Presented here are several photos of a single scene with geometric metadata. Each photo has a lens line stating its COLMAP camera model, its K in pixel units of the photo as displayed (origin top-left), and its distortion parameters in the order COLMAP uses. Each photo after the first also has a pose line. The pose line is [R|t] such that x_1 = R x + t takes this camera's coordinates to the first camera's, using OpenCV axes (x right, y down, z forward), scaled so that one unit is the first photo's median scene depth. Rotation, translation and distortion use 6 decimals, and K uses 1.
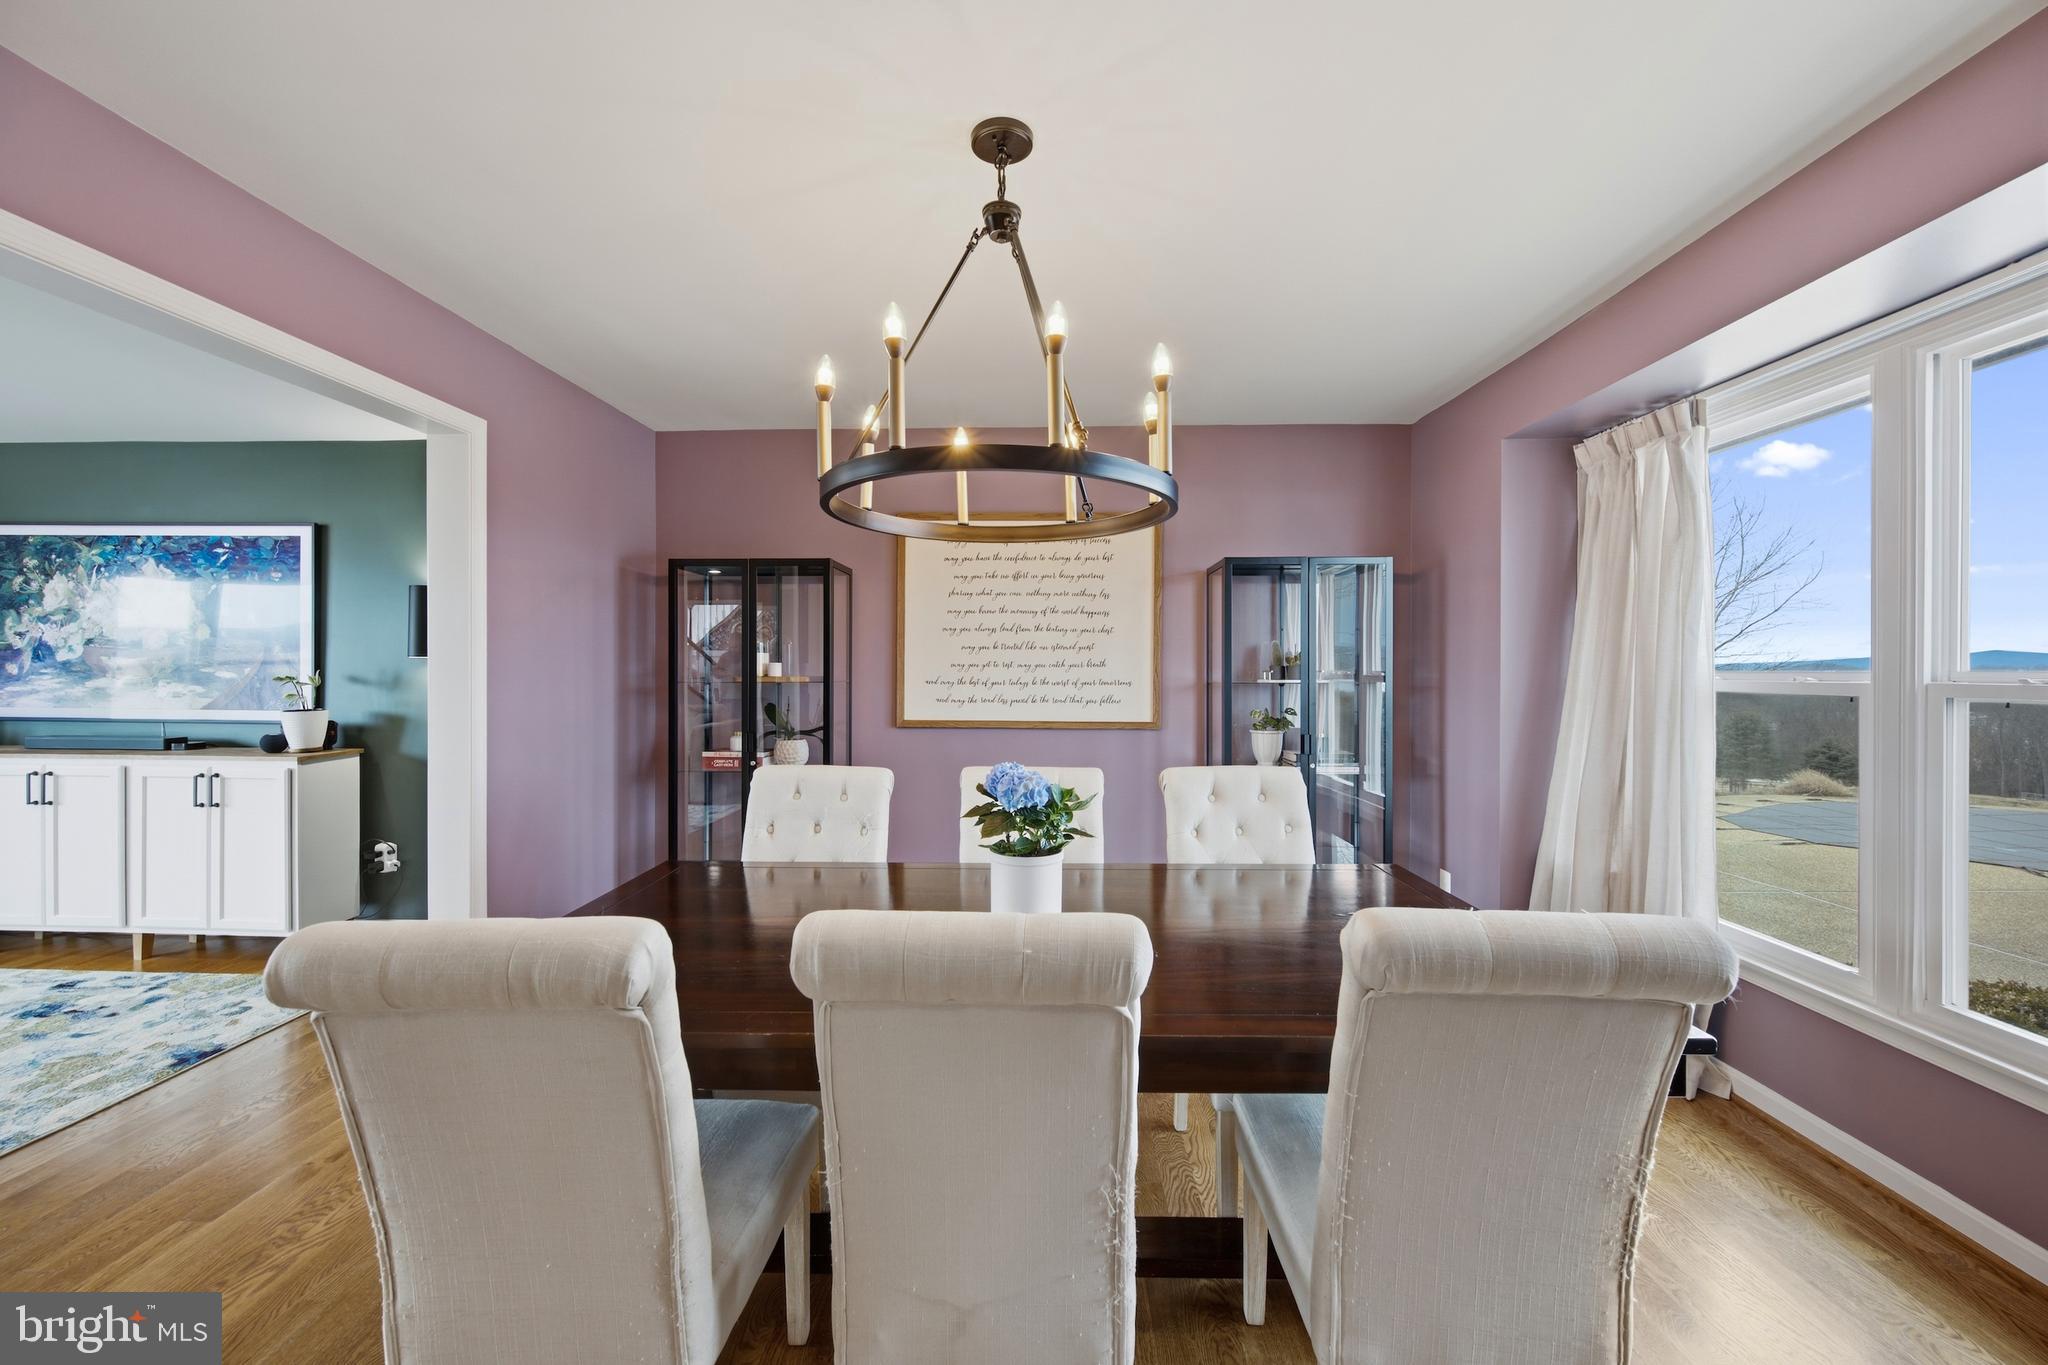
lens RADIAL K [[797.9, 0, 1024.4], [0, 797.9, 673.2], [0, 0, 1]] dist [-0.003051, -0.000777]
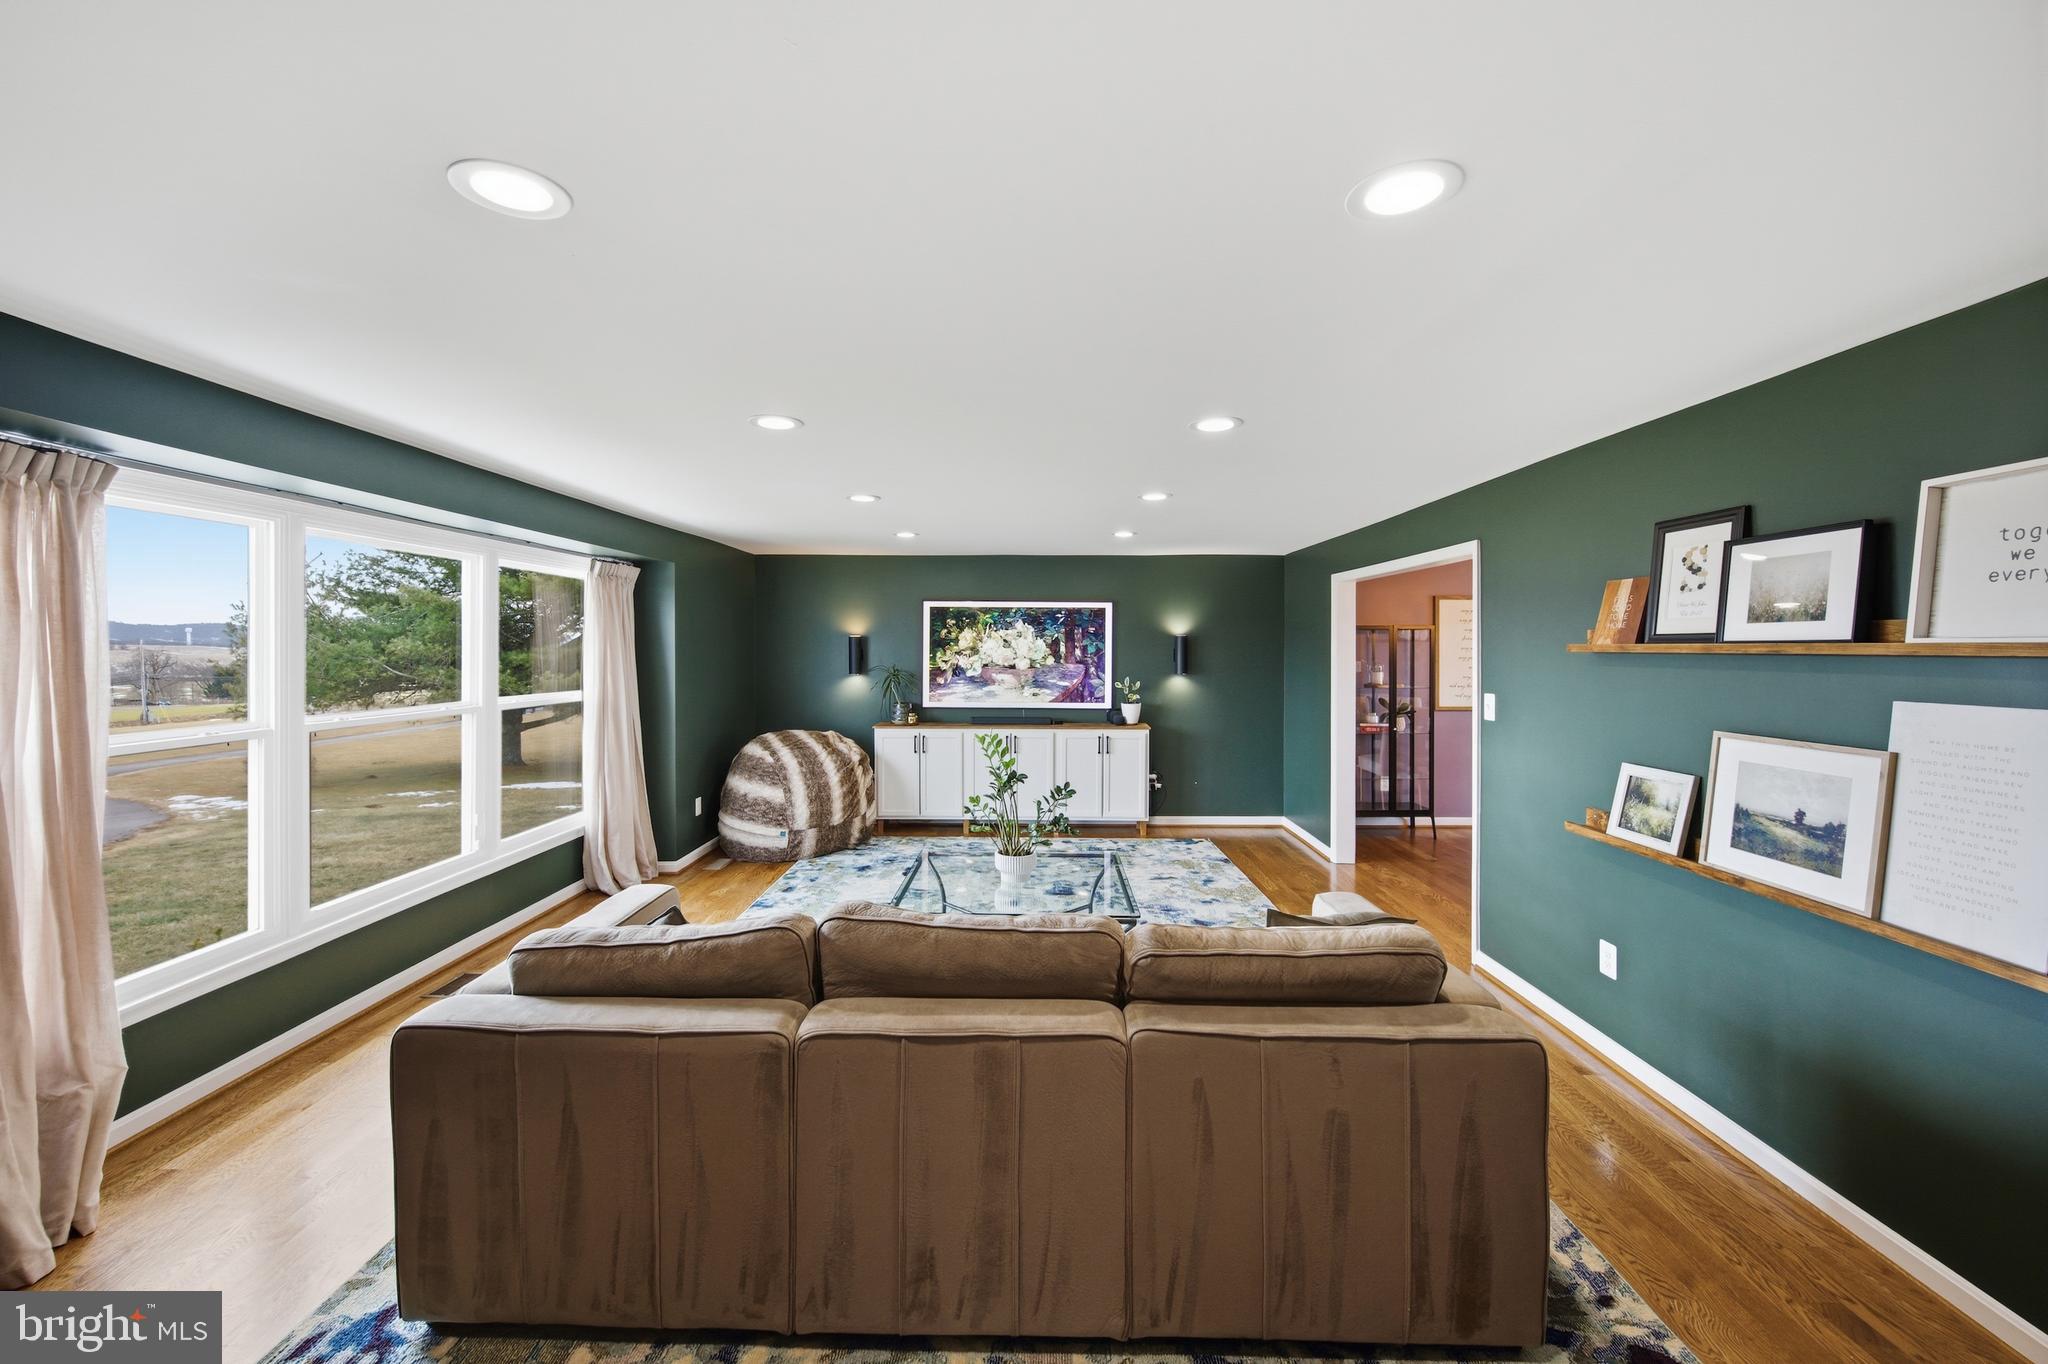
lens RADIAL K [[797.9, 0, 1021.5], [0, 797.9, 665.7], [0, 0, 1]] dist [-0.003051, -0.000777]
pose [[0.999876, -0.002723, 0.015523, -1.123685], [0.002451, 0.999843, 0.017555, -0.071374], [-0.015569, -0.017515, 0.999725, -0.834653]]
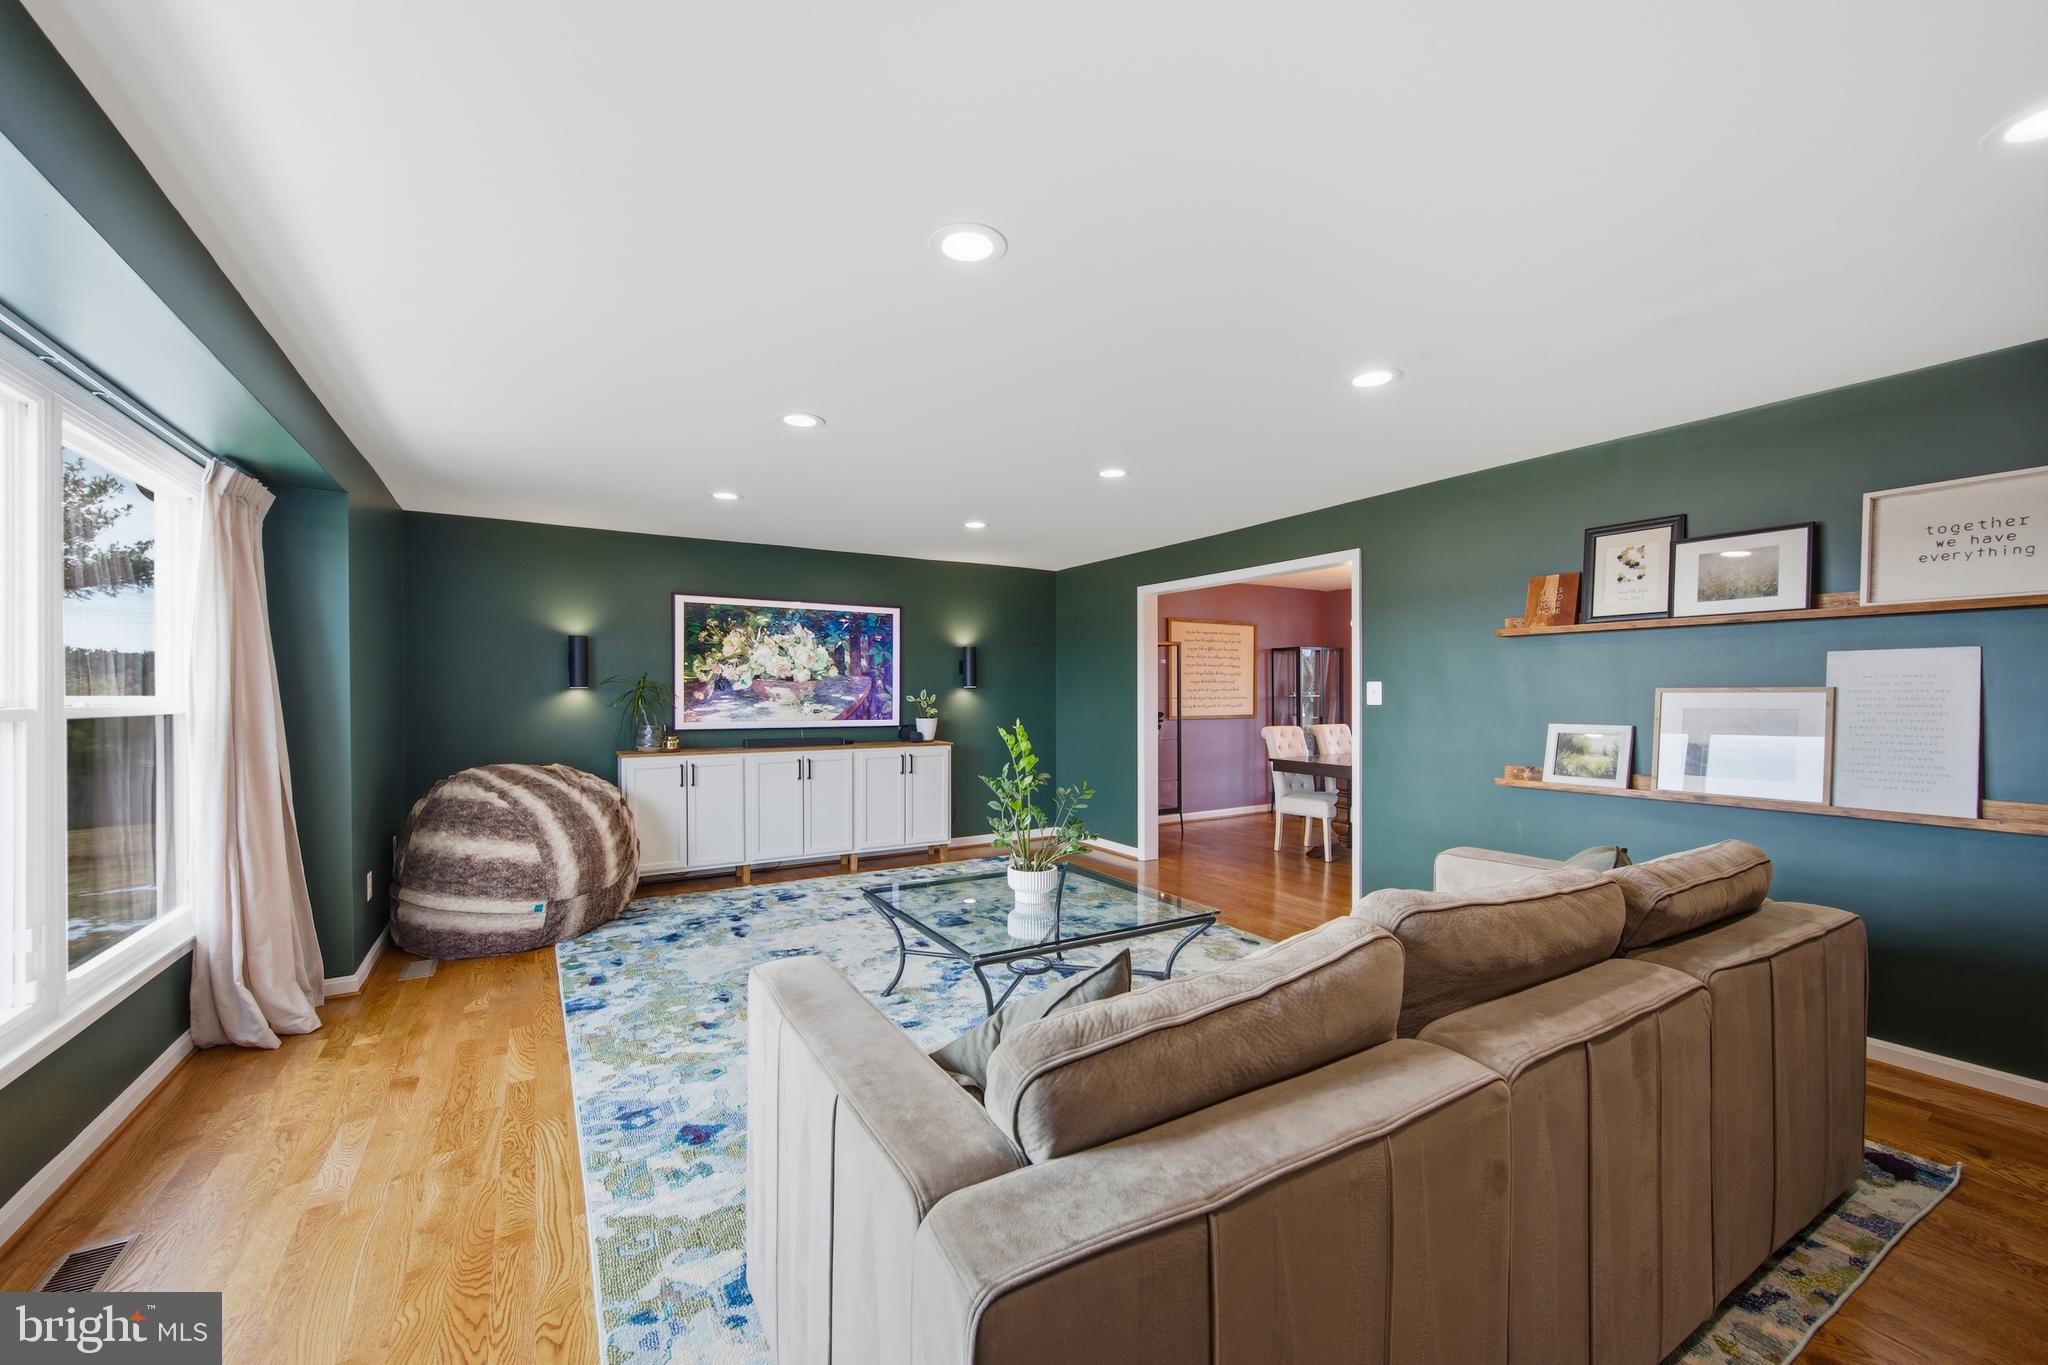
lens RADIAL K [[797.9, 0, 1021.5], [0, 797.9, 696.7], [0, 0, 1]] dist [-0.003051, -0.000777]
pose [[0.844537, -0.009158, 0.535419, -1.564943], [0.007877, 0.999958, 0.004680, -0.005561], [-0.535439, 0.000265, 0.844574, -0.548705]]
